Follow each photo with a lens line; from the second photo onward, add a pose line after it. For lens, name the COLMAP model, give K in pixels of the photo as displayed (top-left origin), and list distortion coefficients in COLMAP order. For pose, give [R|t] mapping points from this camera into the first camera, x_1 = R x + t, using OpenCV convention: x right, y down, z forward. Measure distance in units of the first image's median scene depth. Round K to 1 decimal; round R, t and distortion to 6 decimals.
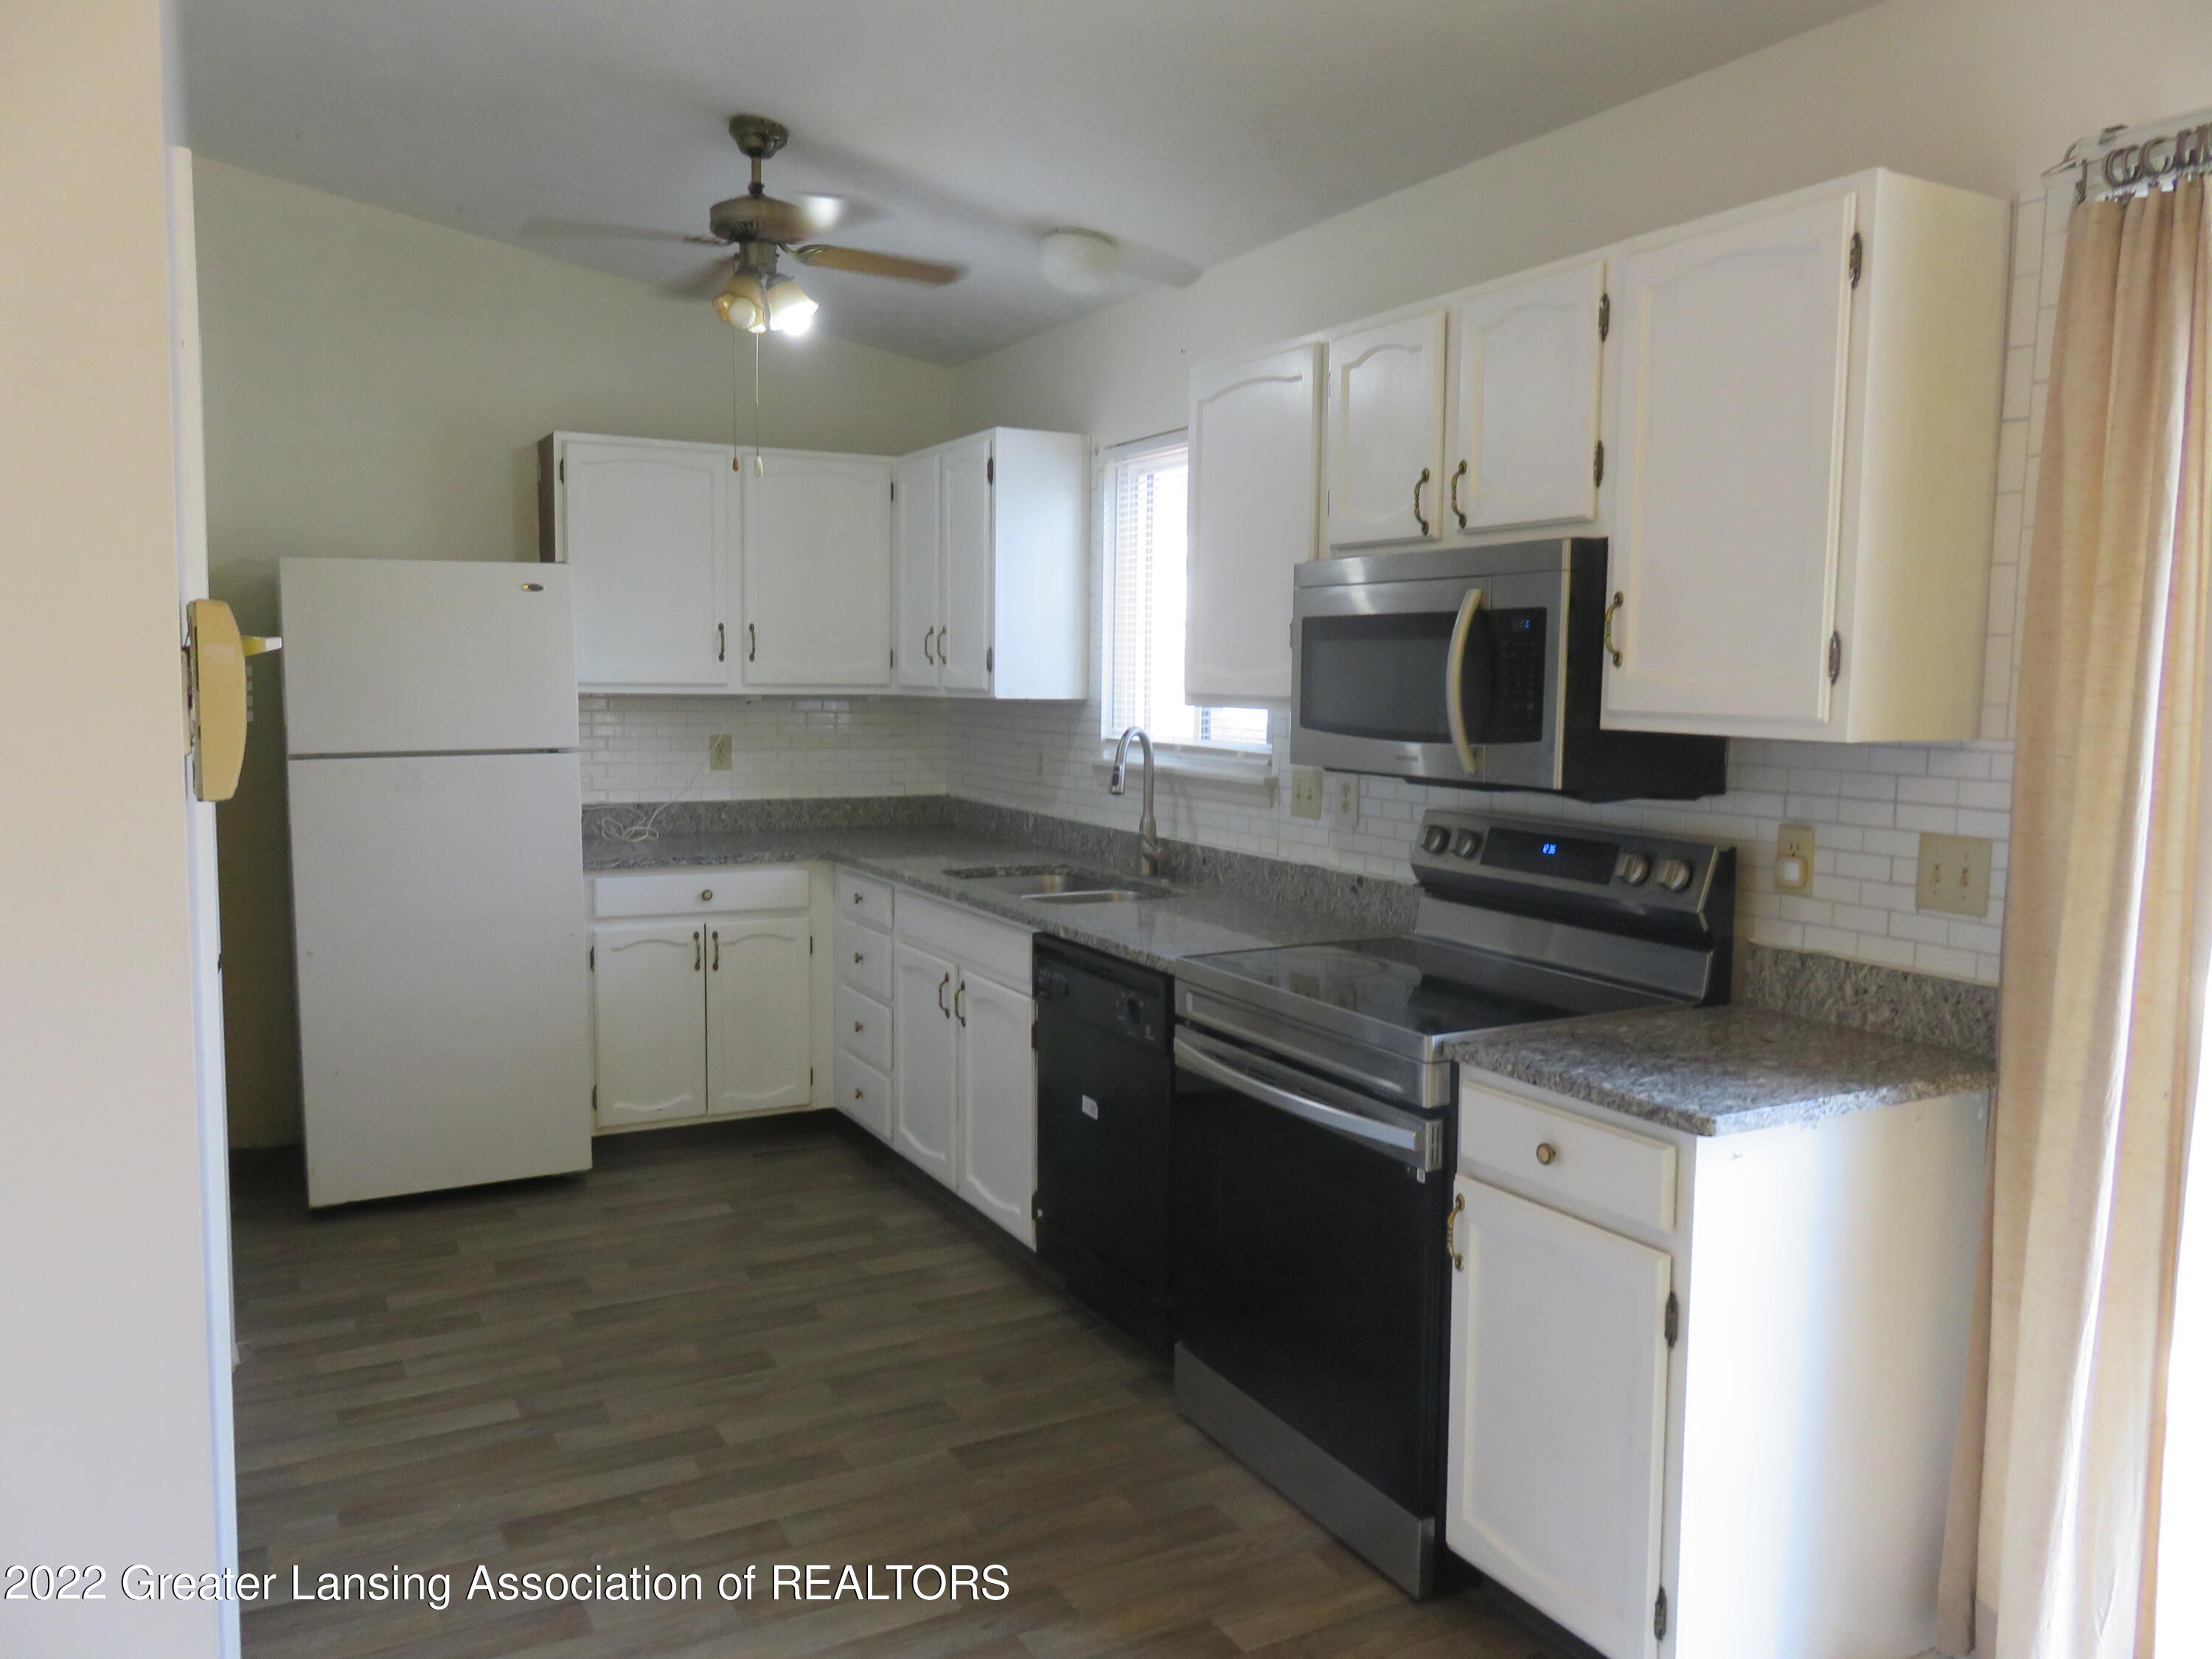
lens RADIAL K [[1661.3, 0, 1109.4], [0, 1661.3, 829.6], [0, 0, 1]] dist [-0.001344, 0.009238]
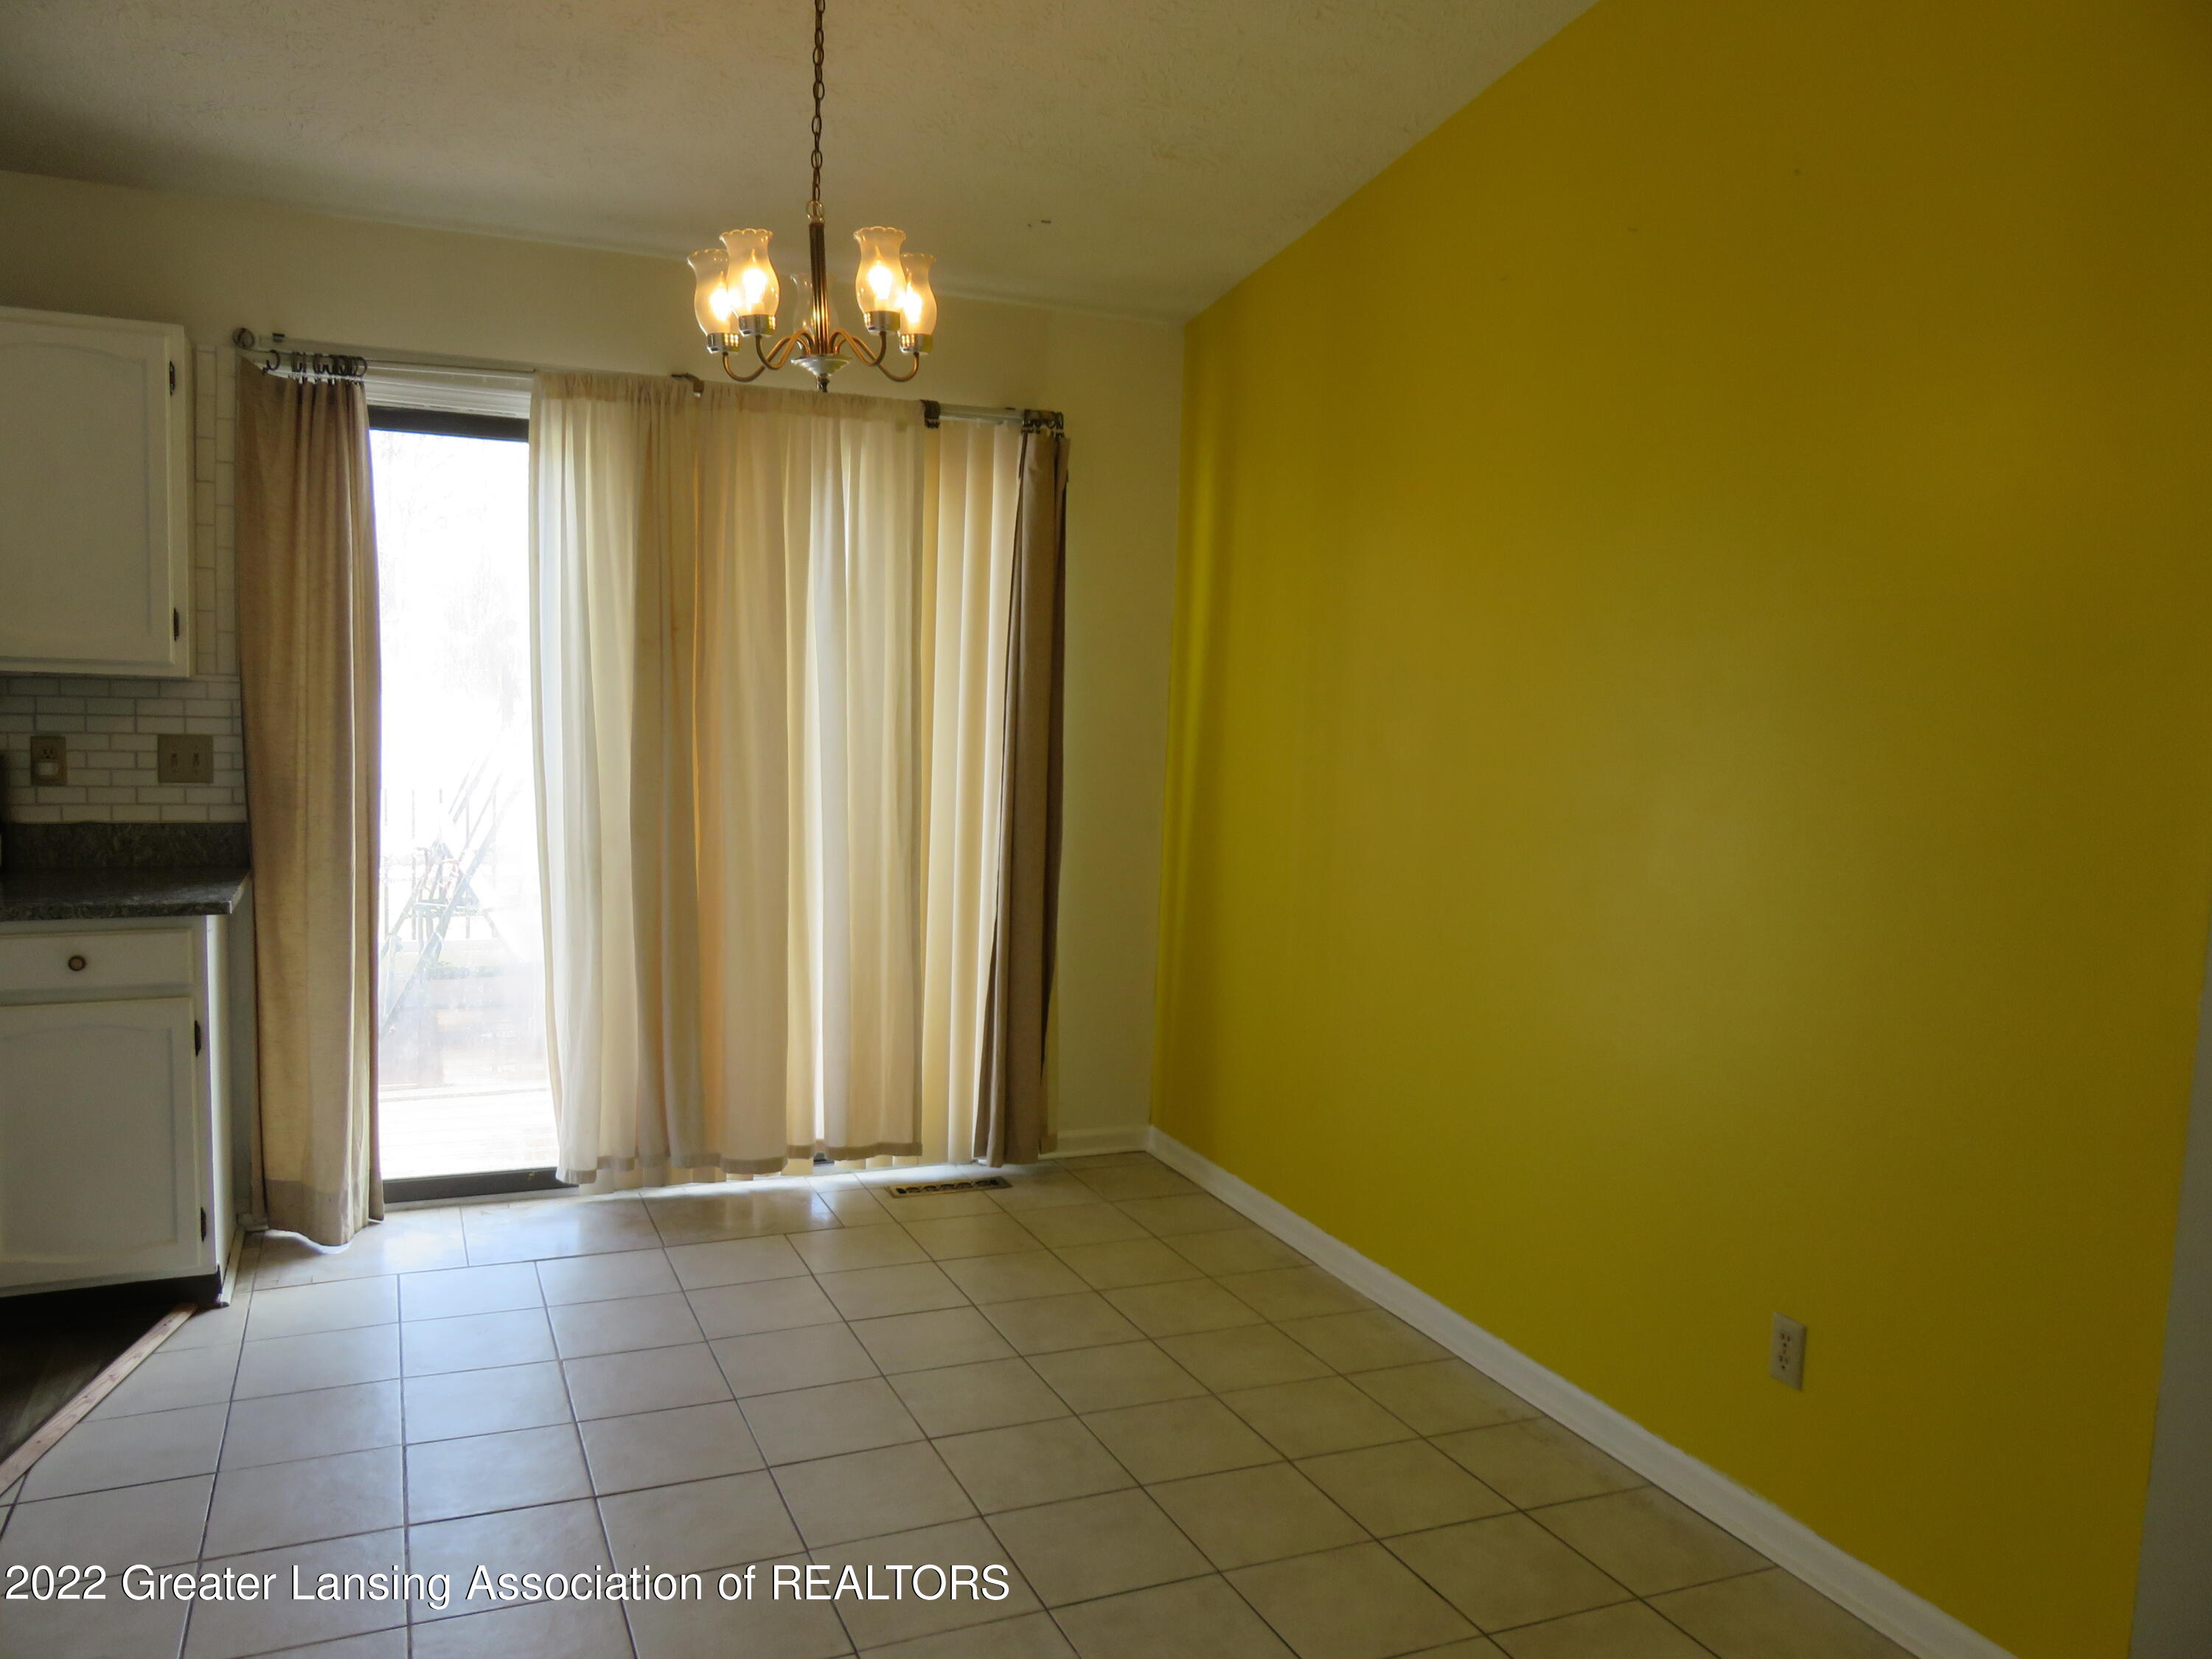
lens RADIAL K [[1661.3, 0, 1108.6], [0, 1661.3, 831.1], [0, 0, 1]] dist [-0.001344, 0.009238]
pose [[0.086106, -0.103742, 0.990870, -0.997579], [0.061776, 0.993206, 0.098619, -0.006842], [-0.994369, 0.052720, 0.091930, -0.031941]]
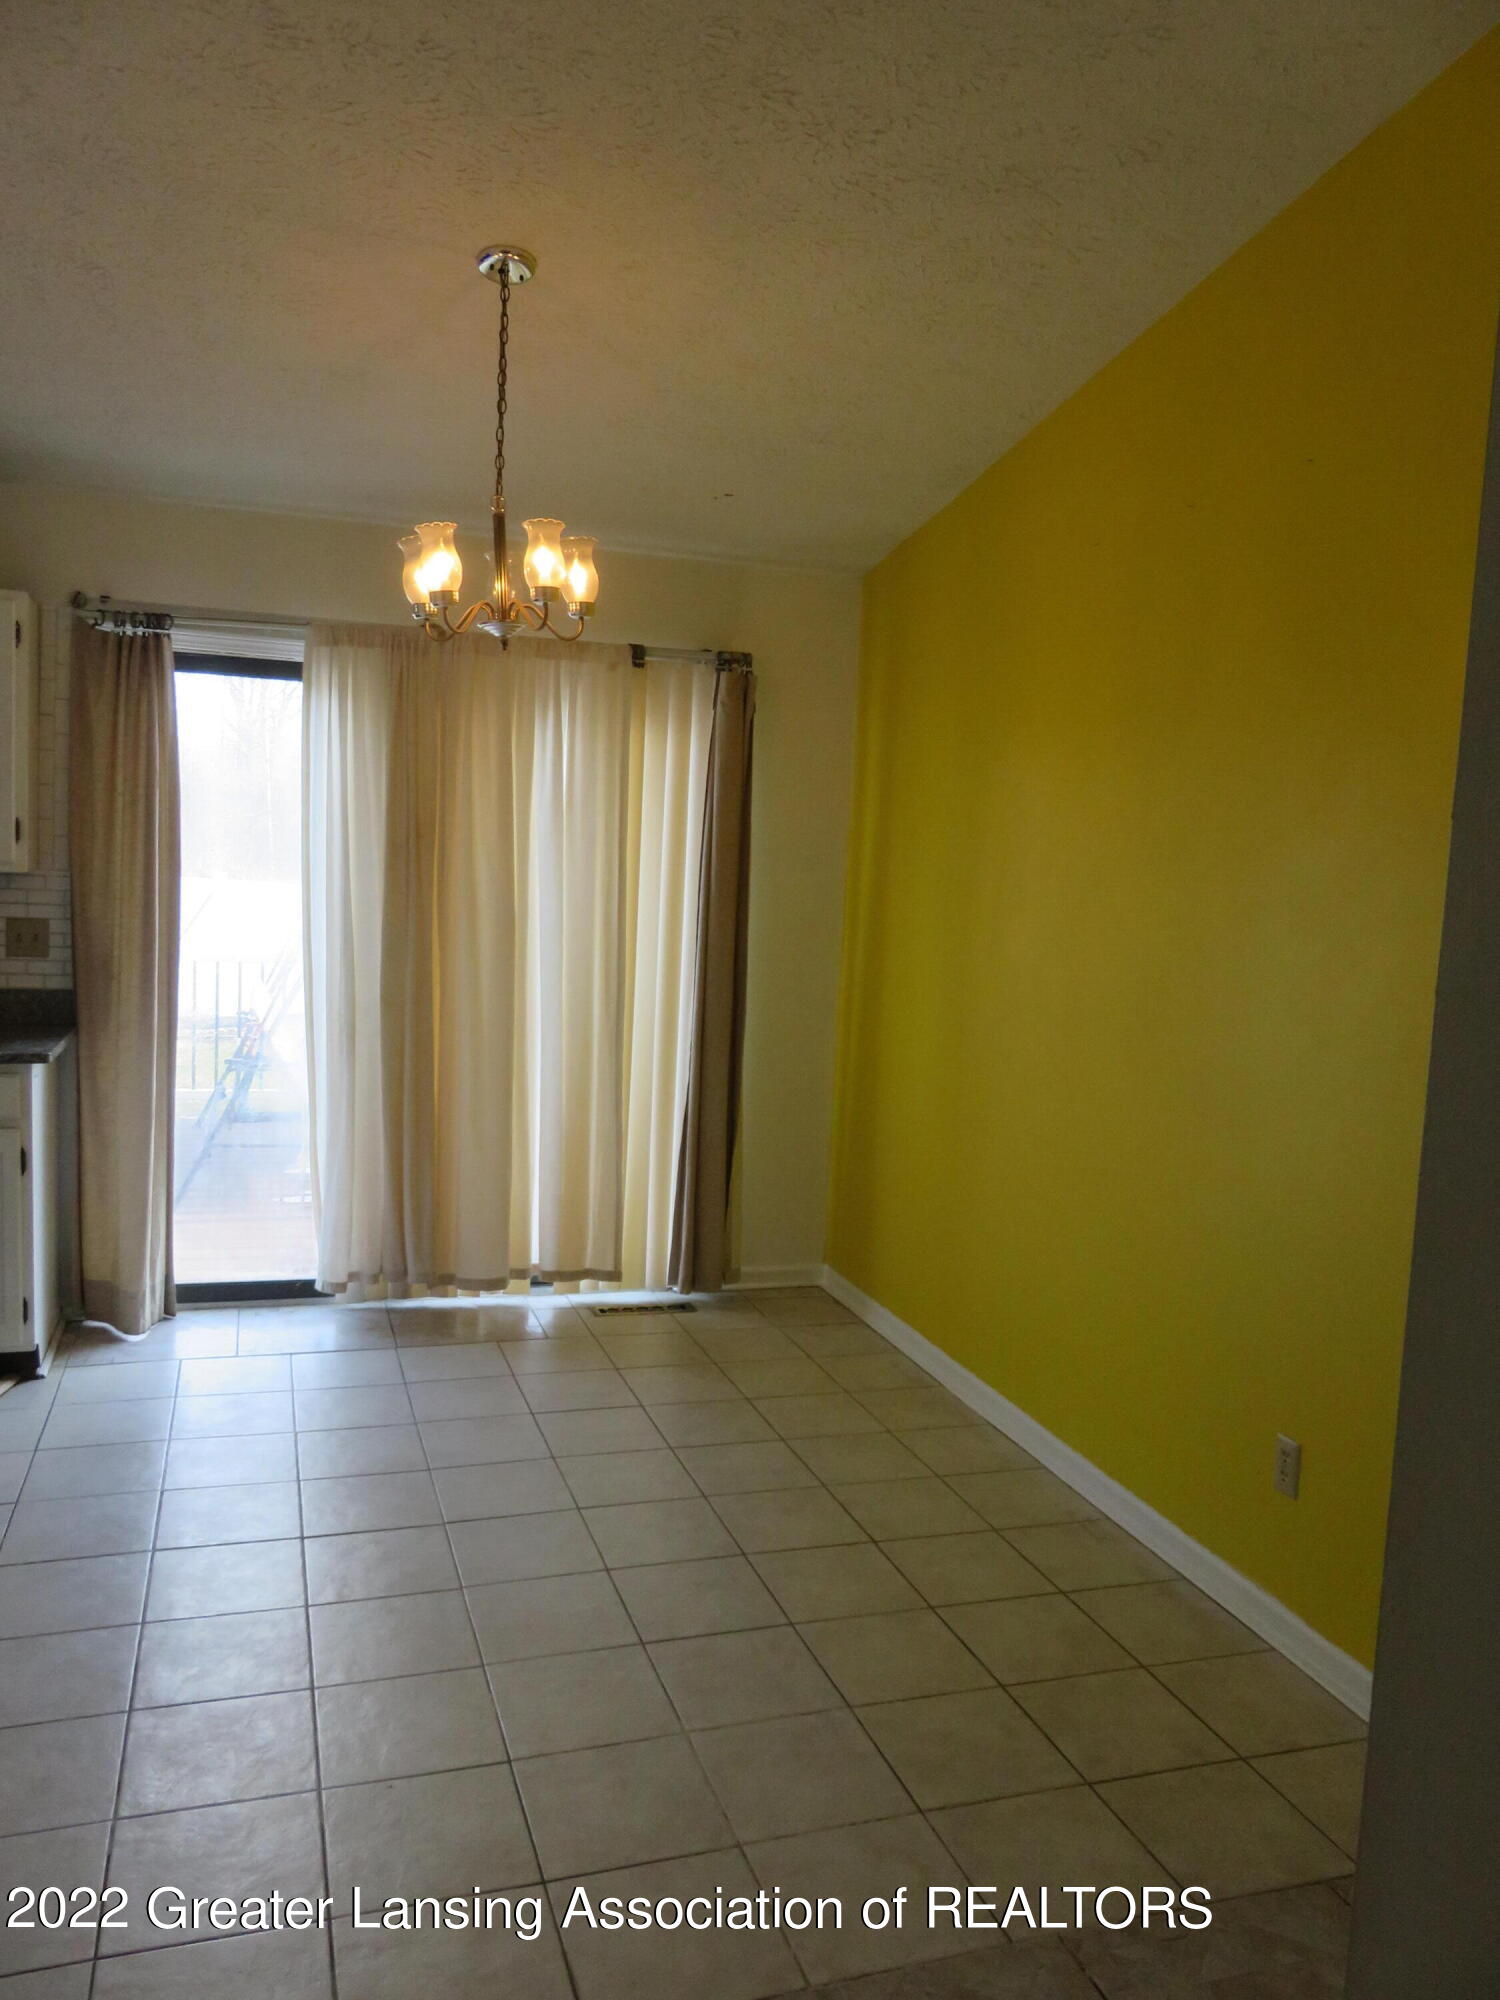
lens RADIAL K [[1502.1, 0, 748.1], [0, 1502.1, 1000.5], [0, 0, 1]] dist [-0.001344, 0.009238]
pose [[0.182353, -0.097008, 0.978436, -1.087612], [0.051538, 0.994696, 0.089015, -0.013583], [-0.981881, 0.034194, 0.186386, -0.180571]]
